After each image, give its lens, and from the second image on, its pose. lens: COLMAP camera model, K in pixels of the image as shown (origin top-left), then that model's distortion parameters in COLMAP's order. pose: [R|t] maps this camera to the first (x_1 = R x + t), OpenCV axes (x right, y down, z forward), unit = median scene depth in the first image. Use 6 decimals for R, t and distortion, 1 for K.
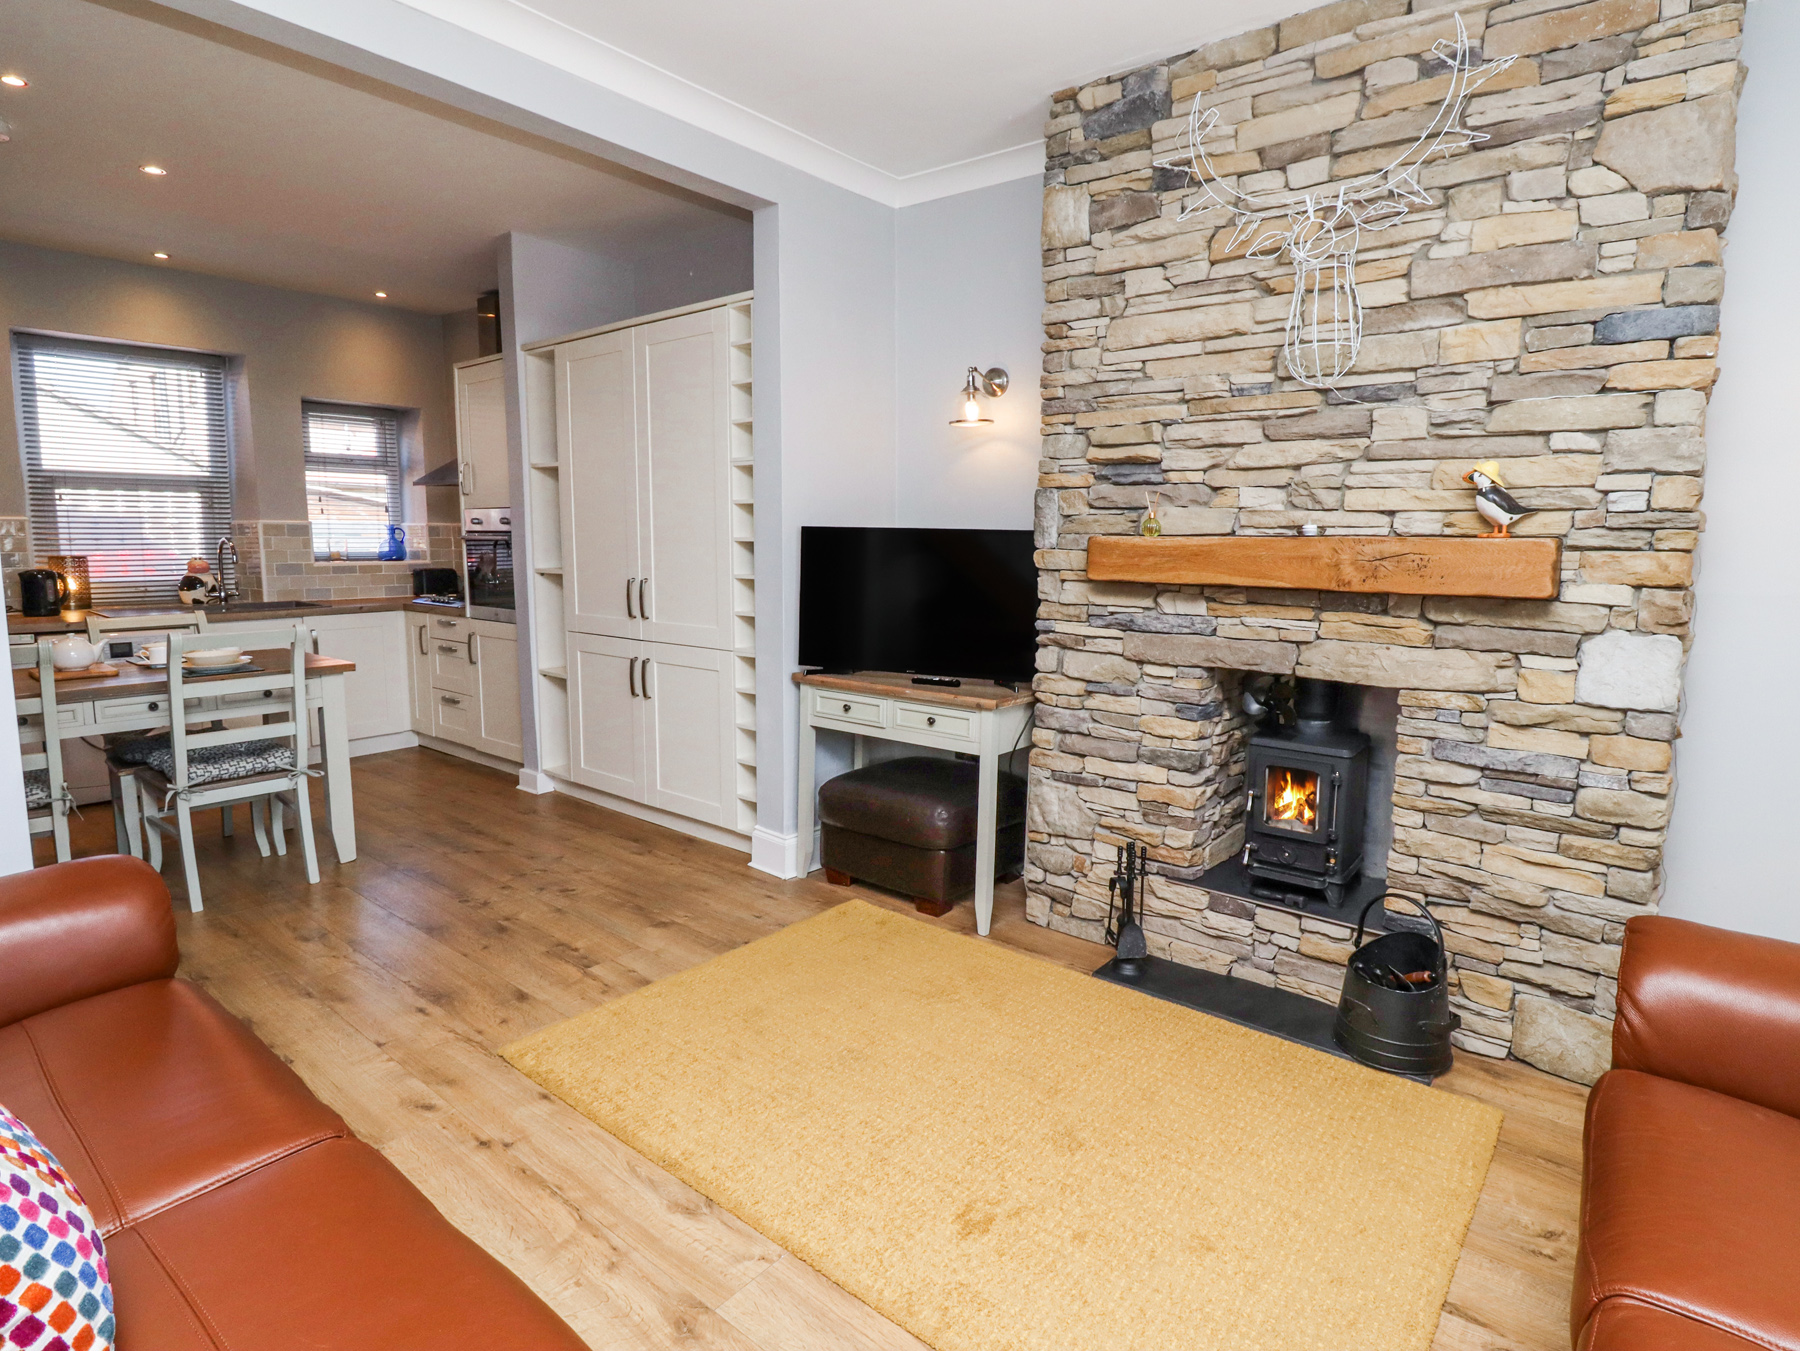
lens RADIAL K [[942.4, 0, 921.4], [0, 942.4, 650.3], [0, 0, 1]] dist [-0.000614, -0.013650]
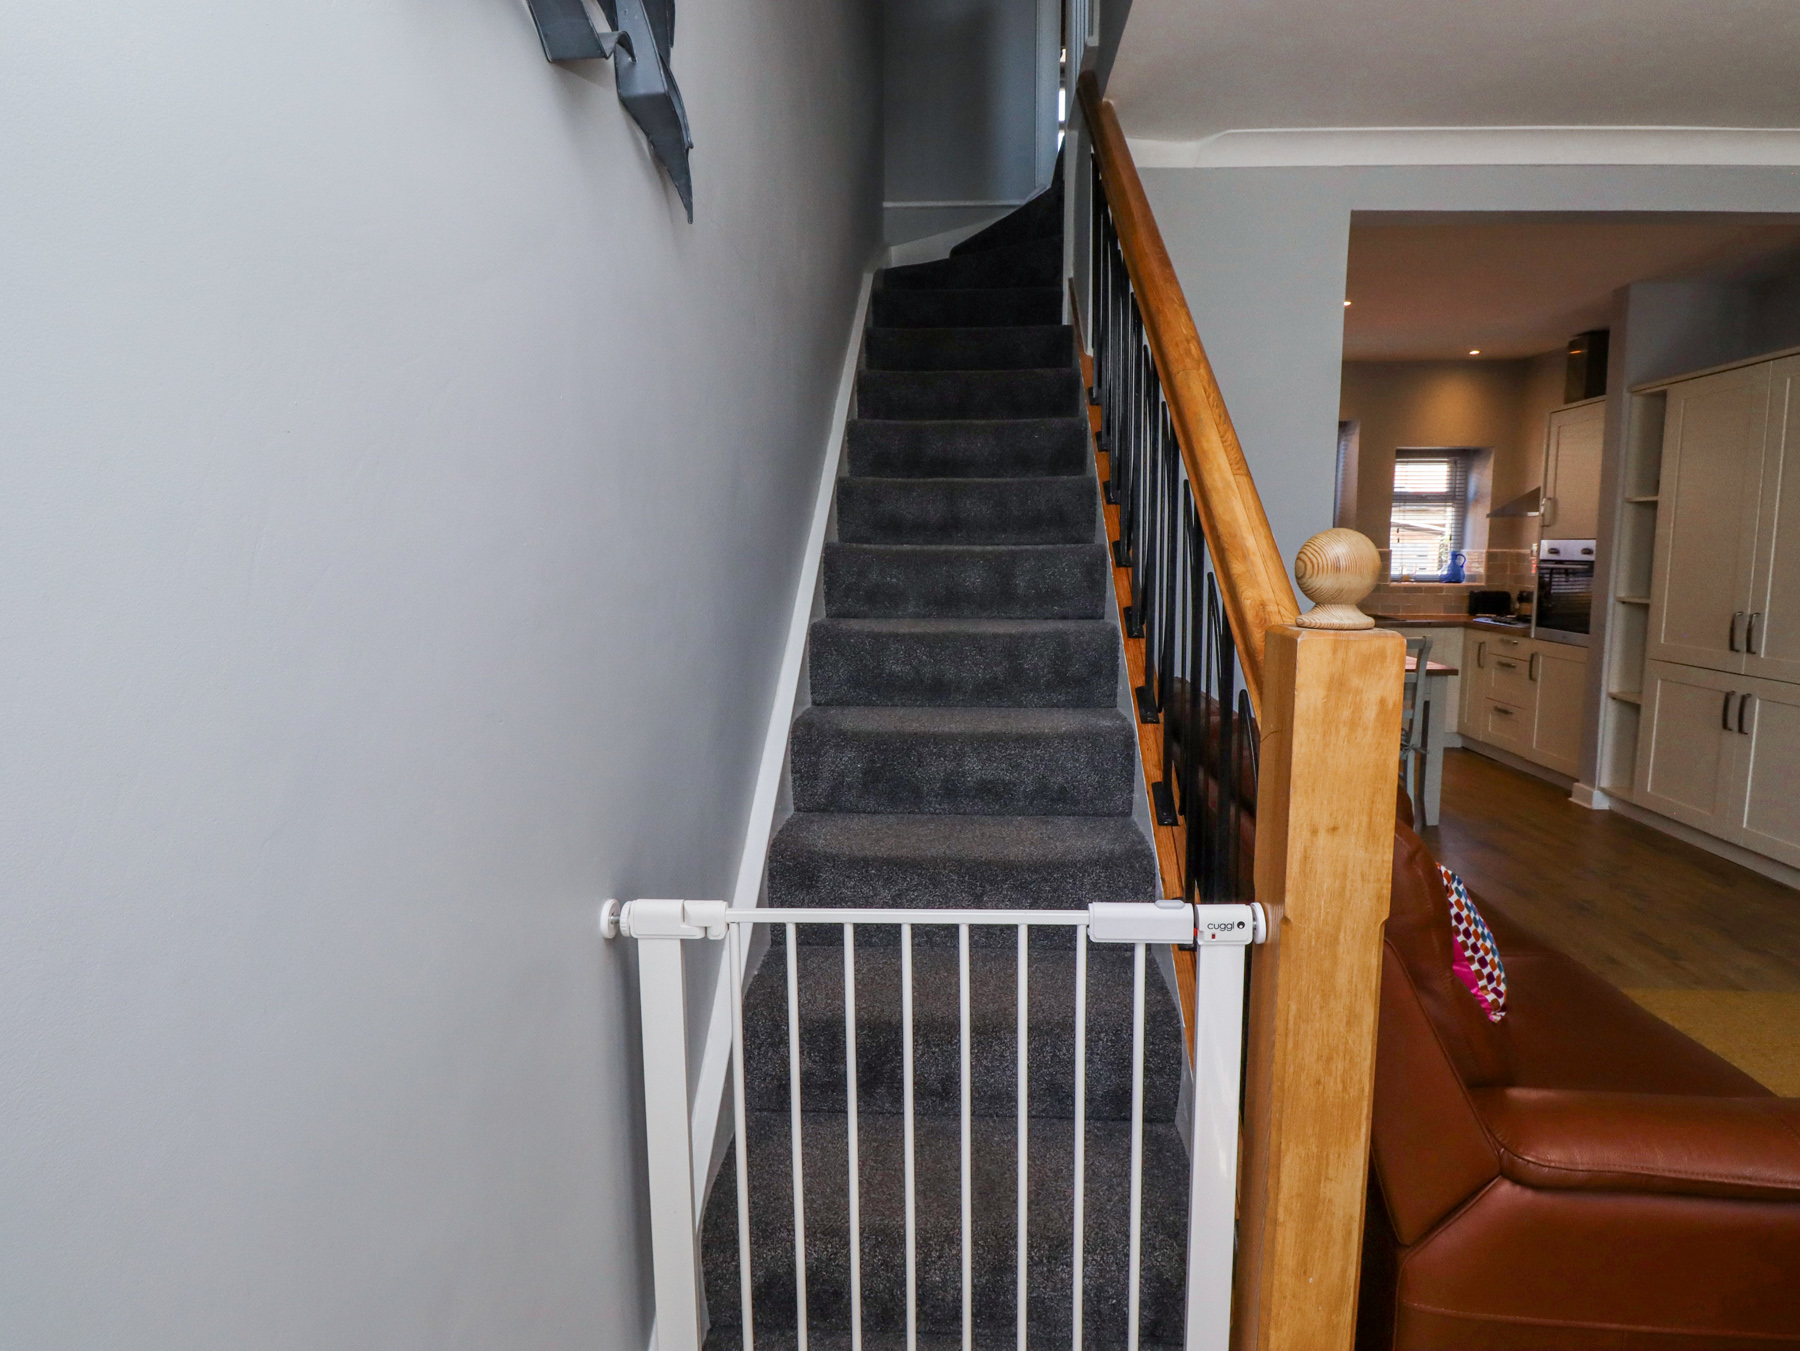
lens RADIAL K [[942.4, 0, 921.4], [0, 942.4, 650.3], [0, 0, 1]] dist [-0.000614, -0.013650]
pose [[0.575845, 0.080316, -0.813604, 0.005025], [-0.090732, 0.995294, 0.034034, 0.011031], [0.812509, 0.054221, 0.580422, -0.352769]]
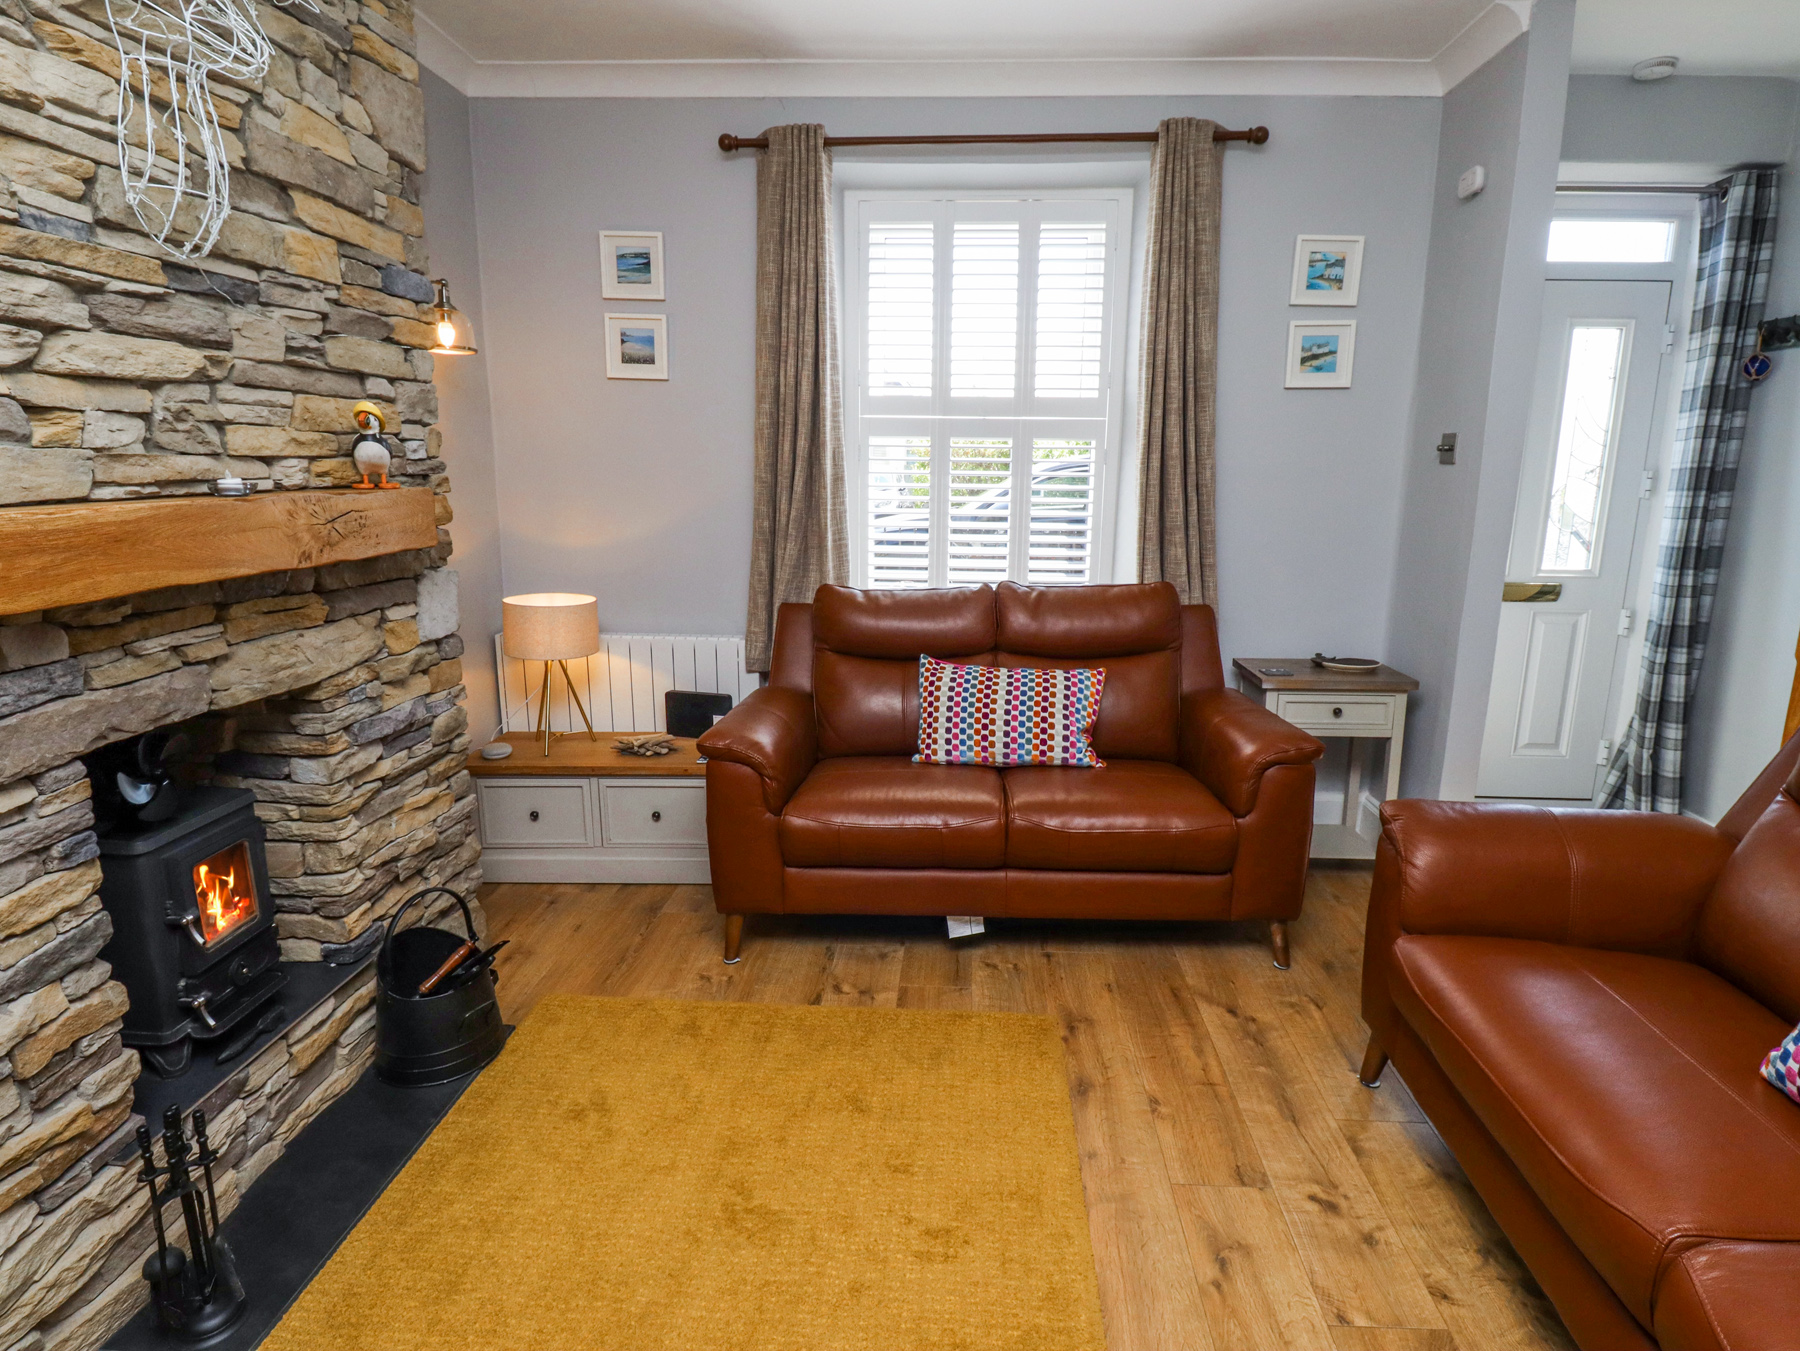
lens RADIAL K [[942.4, 0, 921.4], [0, 942.4, 650.3], [0, 0, 1]] dist [-0.000614, -0.013650]
pose [[-0.572523, -0.177605, 0.800421, -0.327125], [0.078909, 0.959788, 0.269409, -0.123693], [-0.816083, 0.217403, -0.535486, 0.776736]]
